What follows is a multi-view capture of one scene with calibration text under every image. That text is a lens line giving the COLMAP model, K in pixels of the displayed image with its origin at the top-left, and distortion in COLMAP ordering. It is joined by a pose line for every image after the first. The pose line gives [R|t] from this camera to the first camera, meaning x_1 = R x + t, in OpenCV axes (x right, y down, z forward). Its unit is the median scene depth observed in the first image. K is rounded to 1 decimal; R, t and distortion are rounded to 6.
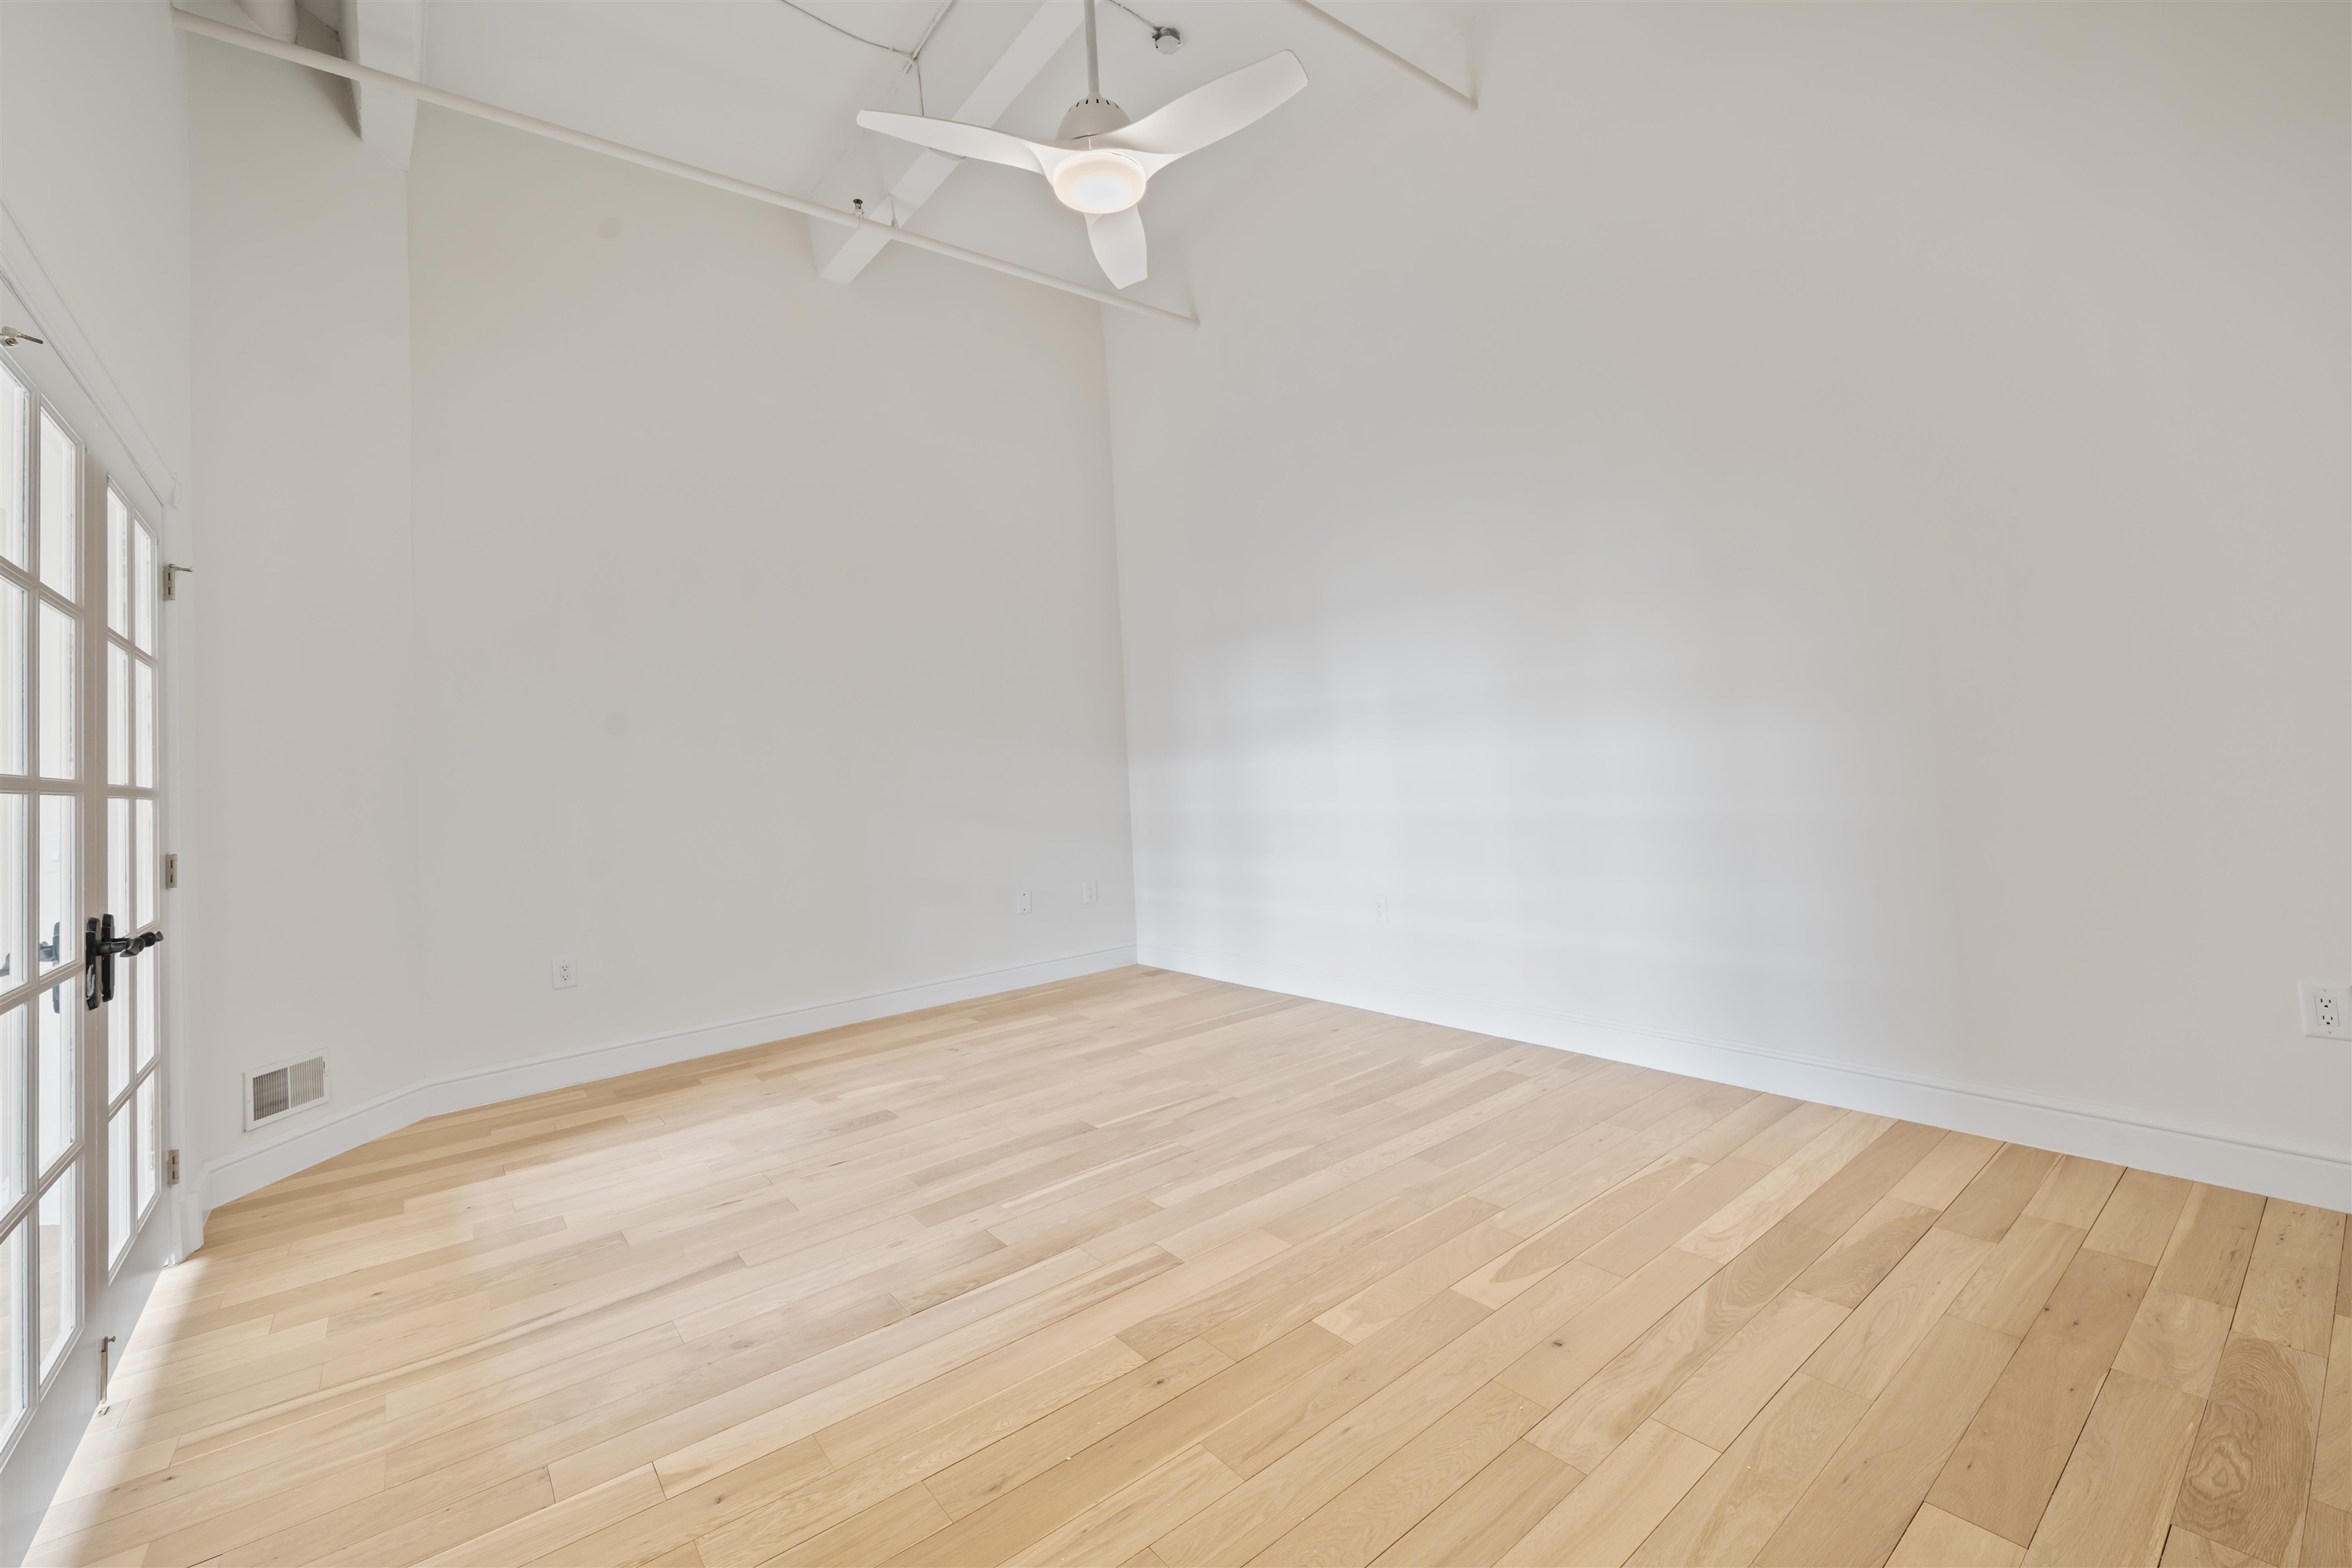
lens RADIAL K [[979.5, 0, 1202.7], [0, 979.5, 720.4], [0, 0, 1]] dist [-0.002084, -0.000721]
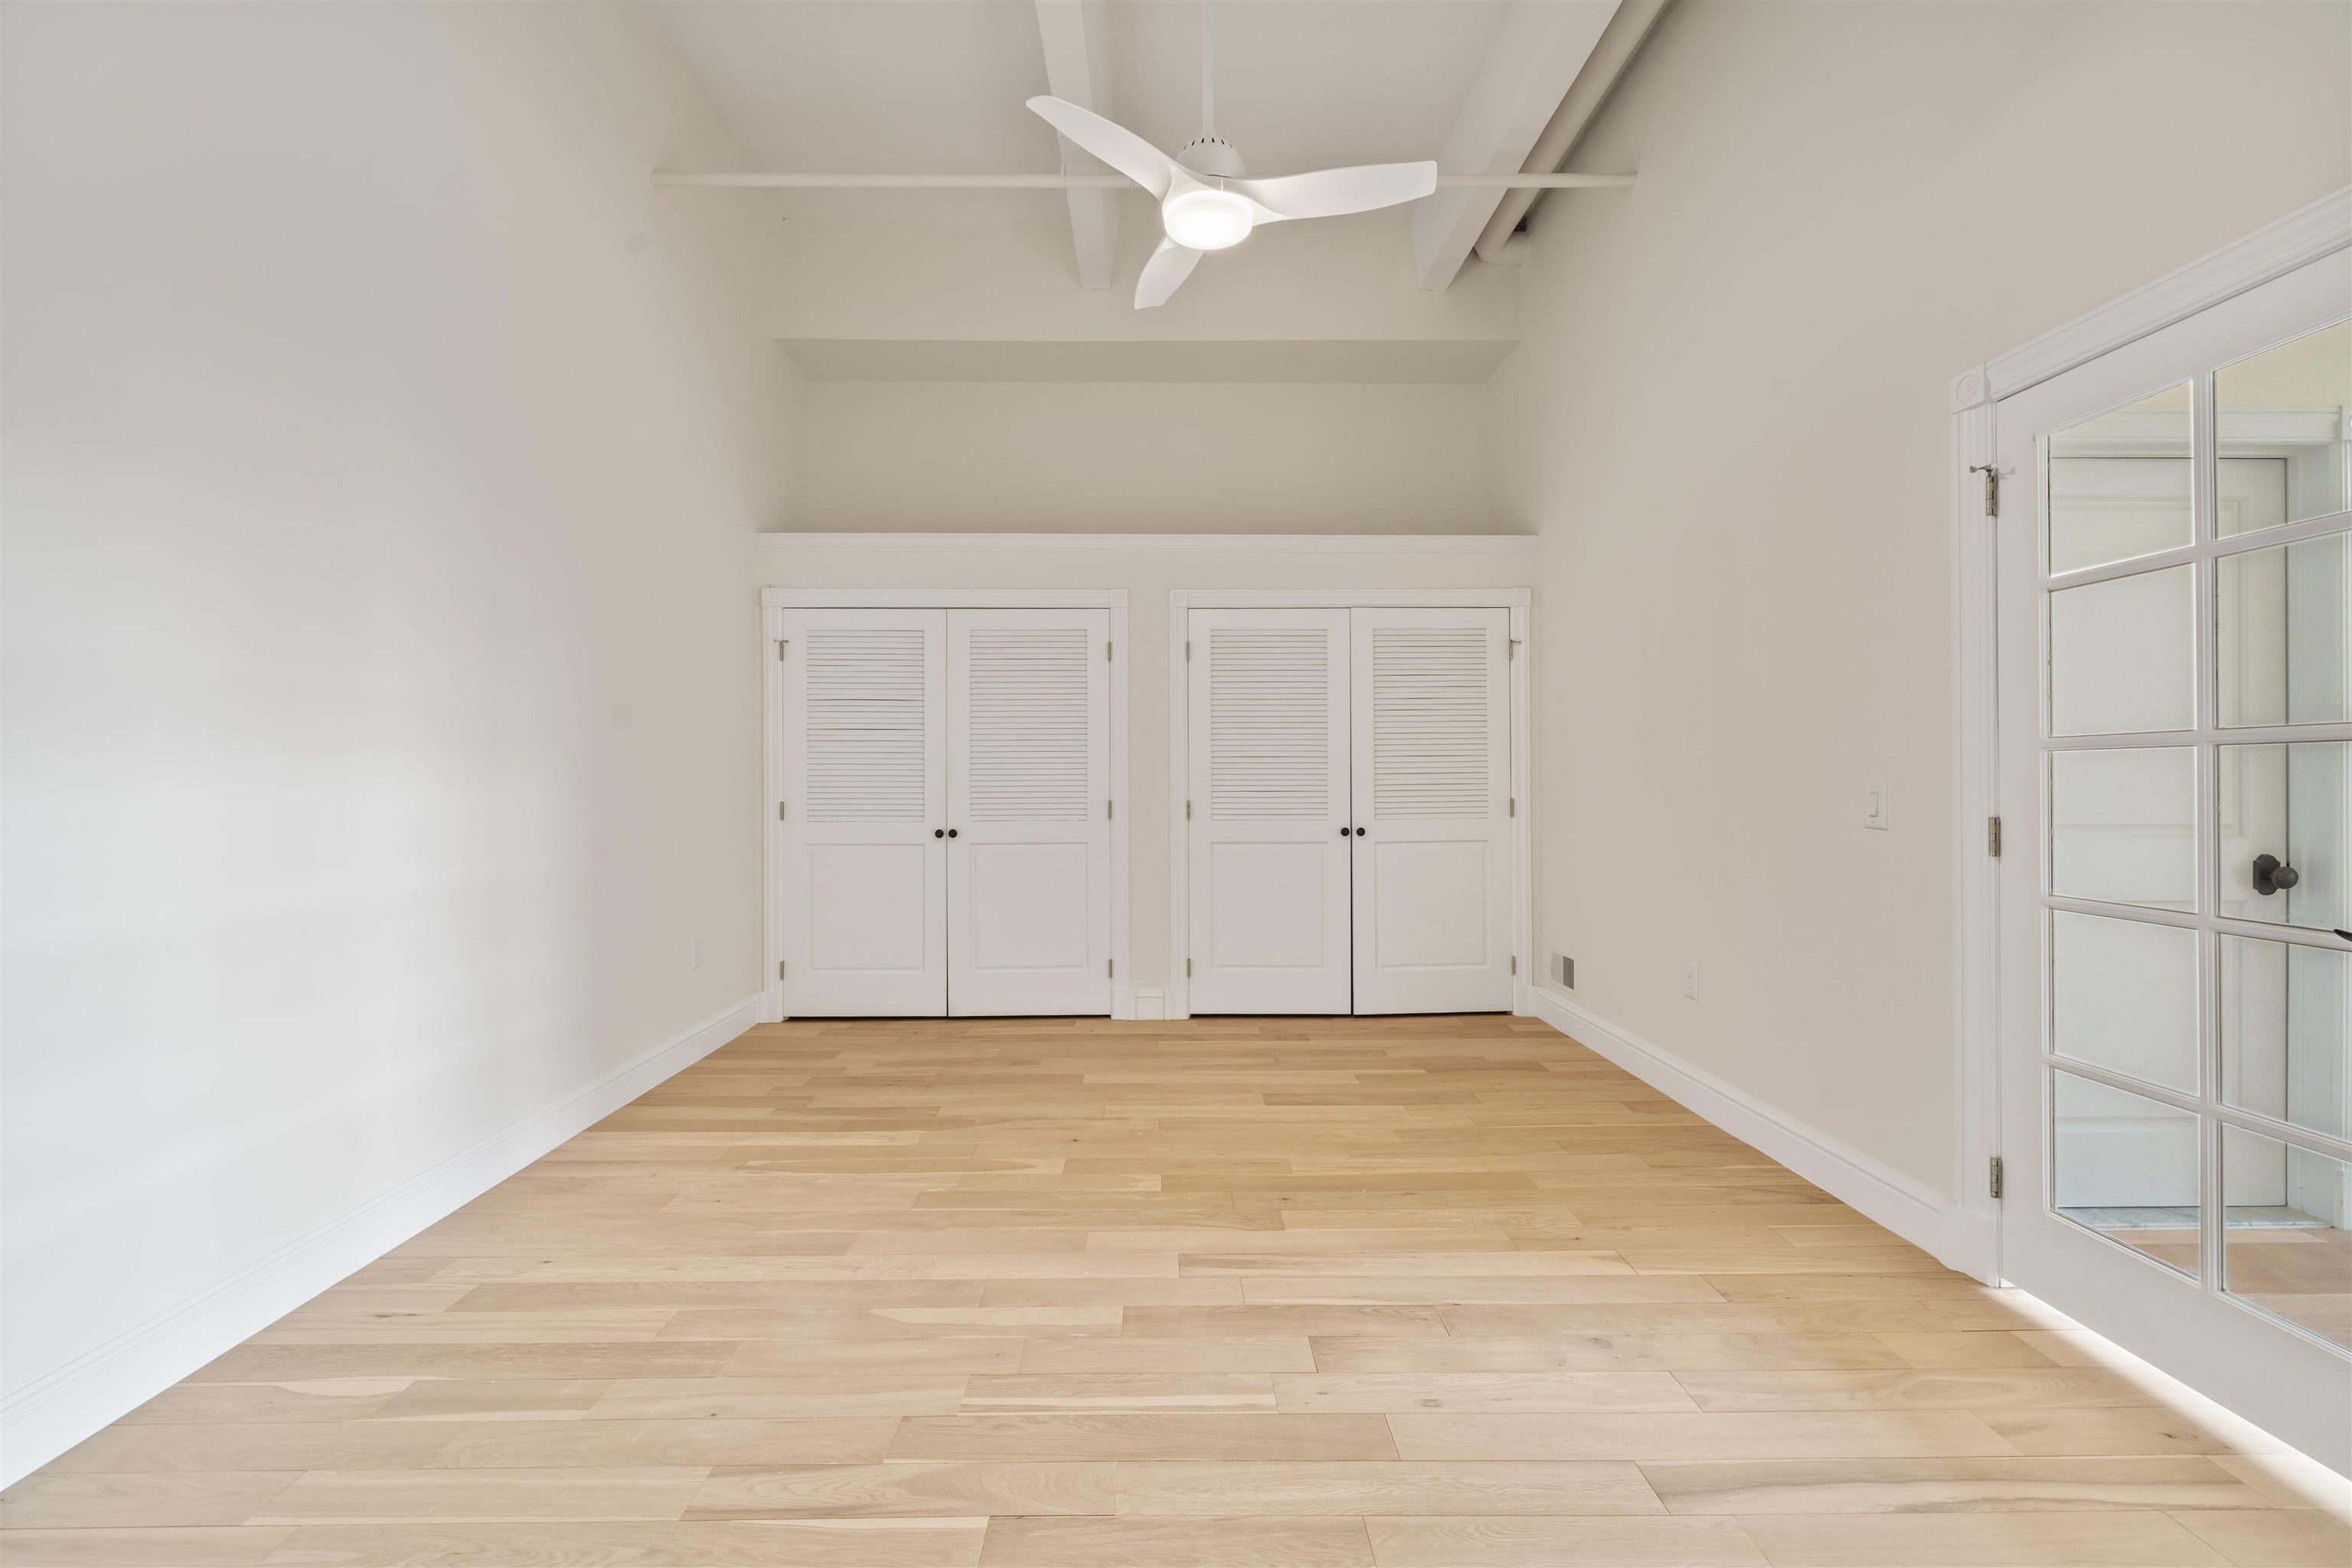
lens RADIAL K [[964.8, 0, 1170.1], [0, 964.8, 782.5], [0, 0, 1]] dist [0.000224, -0.001057]
pose [[-0.780563, 0.058724, 0.622313, -0.662644], [0.023833, 0.997649, -0.064249, 0.107749], [-0.624623, -0.035318, -0.780128, 1.763825]]
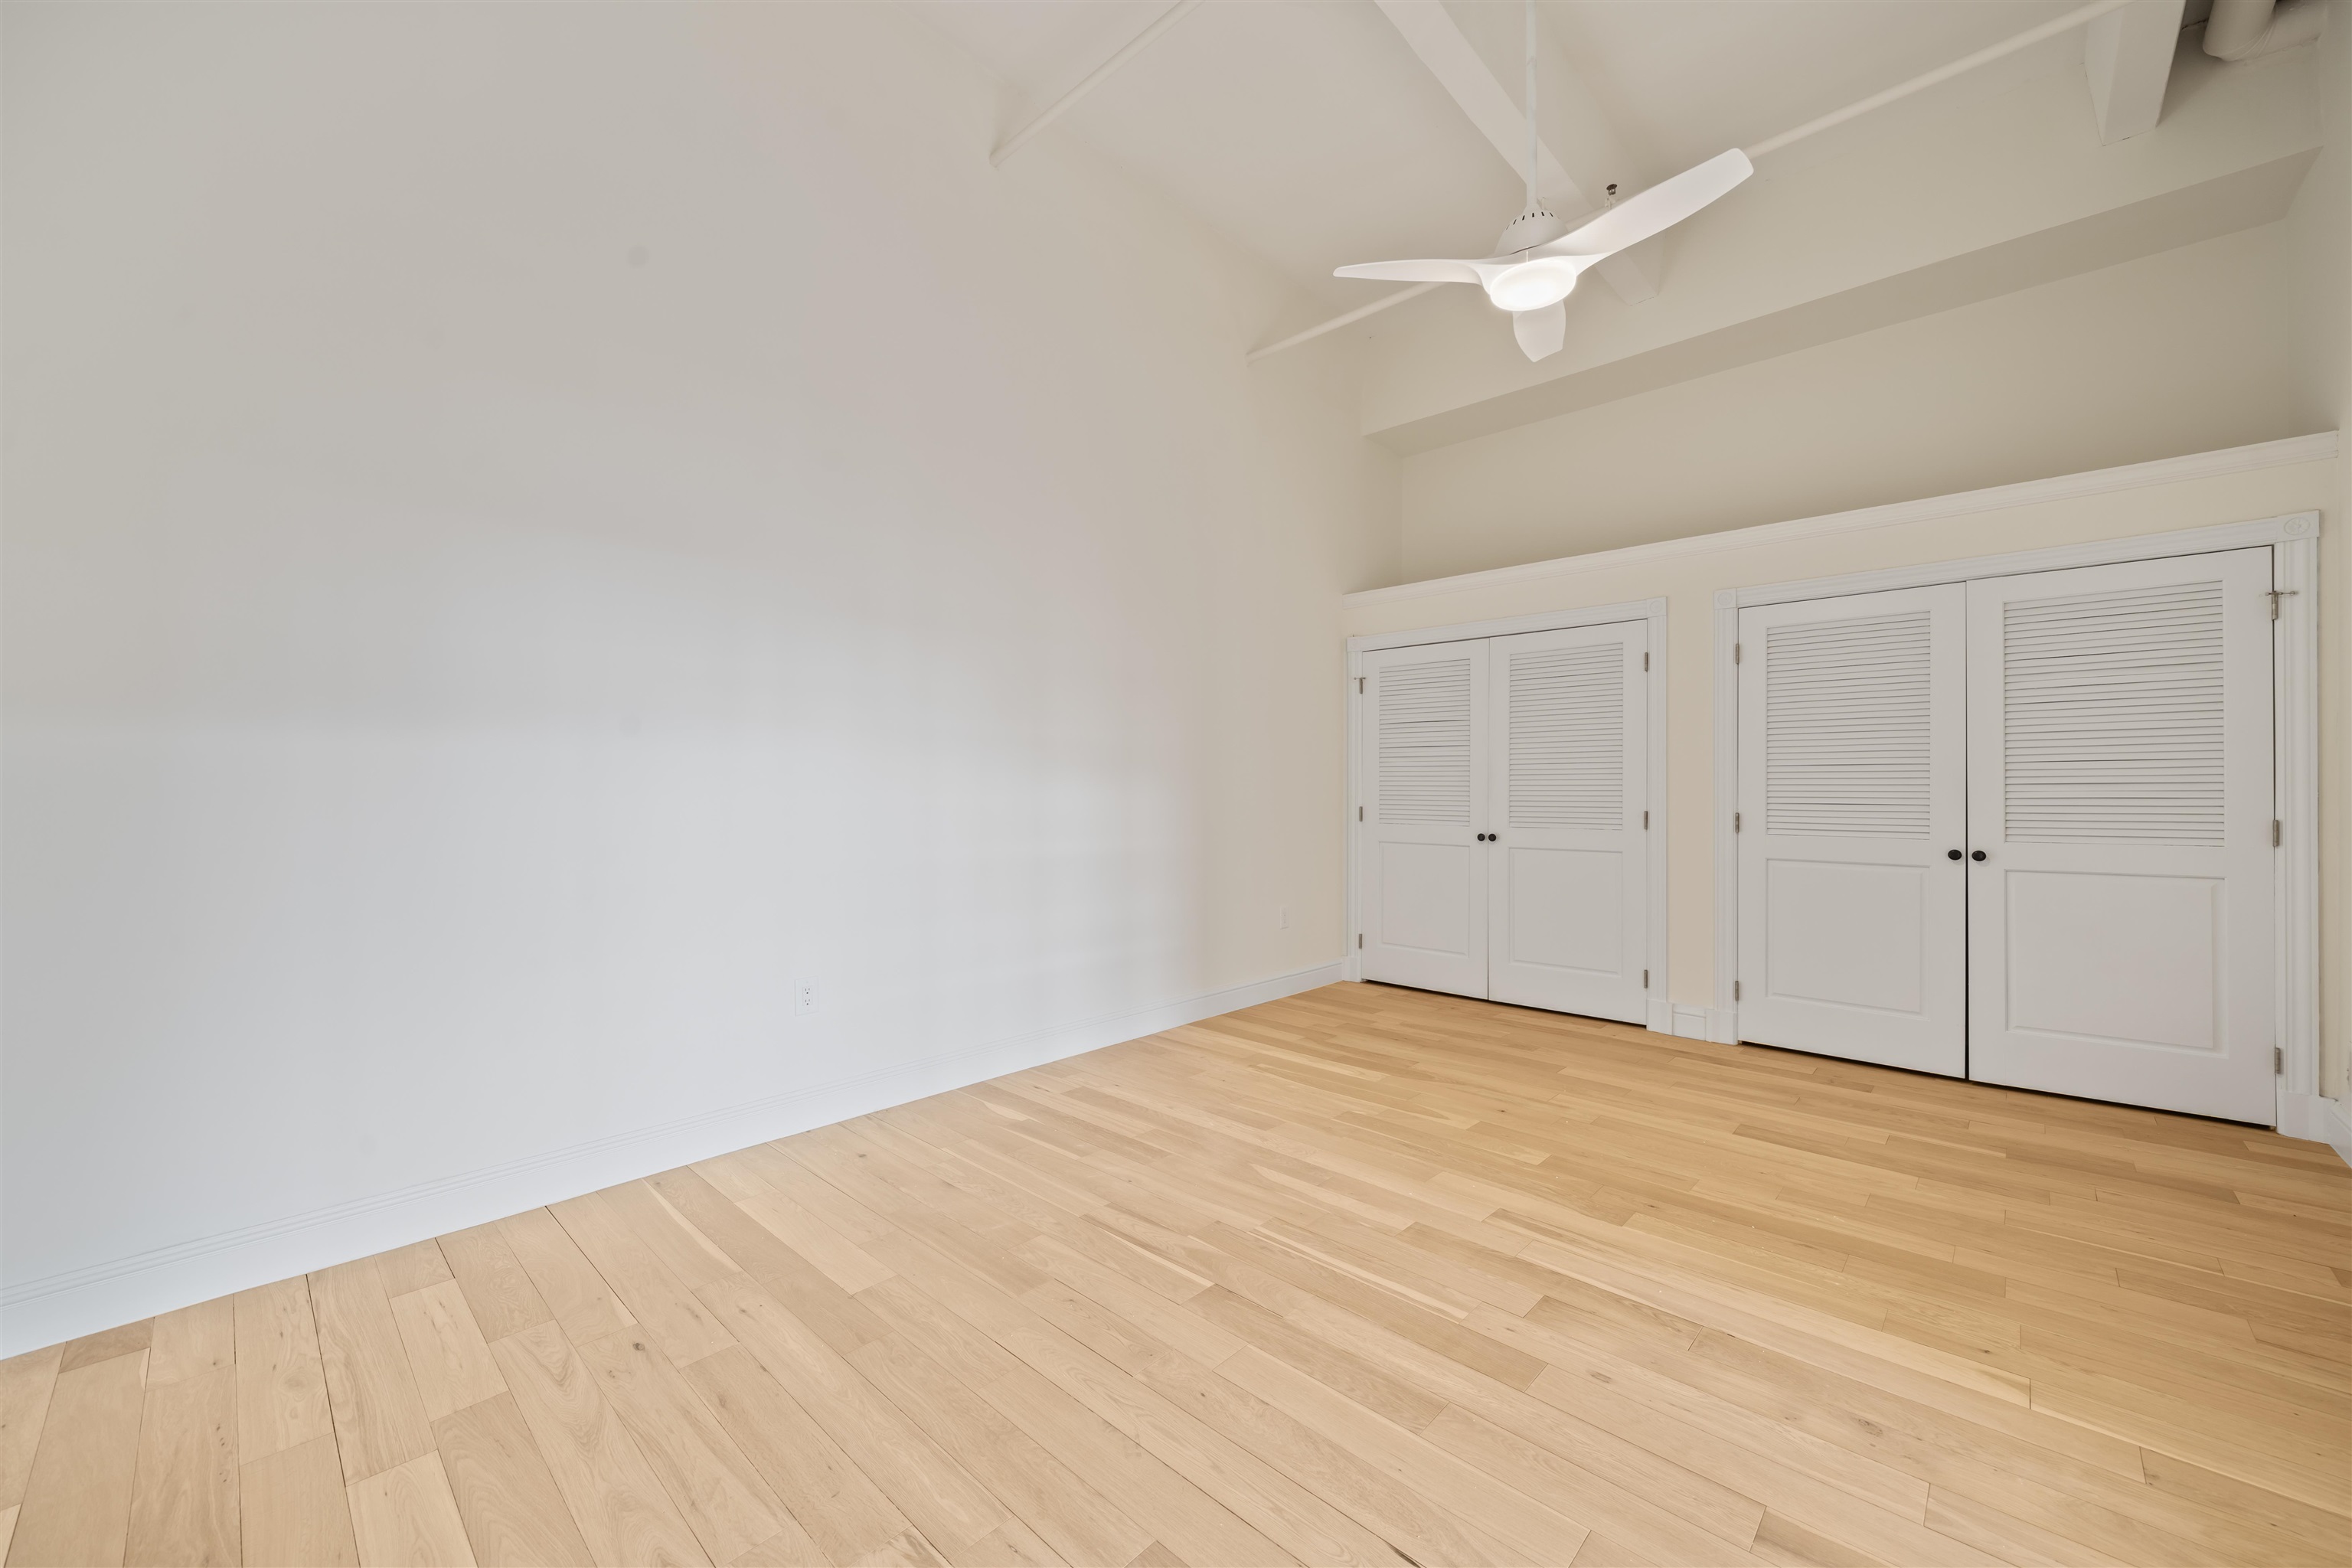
lens RADIAL K [[908.5, 0, 1171.8], [0, 908.5, 790.5], [0, 0, 1]] dist [-0.004655, 0.000632]
pose [[-0.130516, 0.058126, 0.989741, -1.048893], [-0.034469, 0.997410, -0.063122, 0.123663], [-0.990847, -0.042354, -0.128174, 1.498700]]
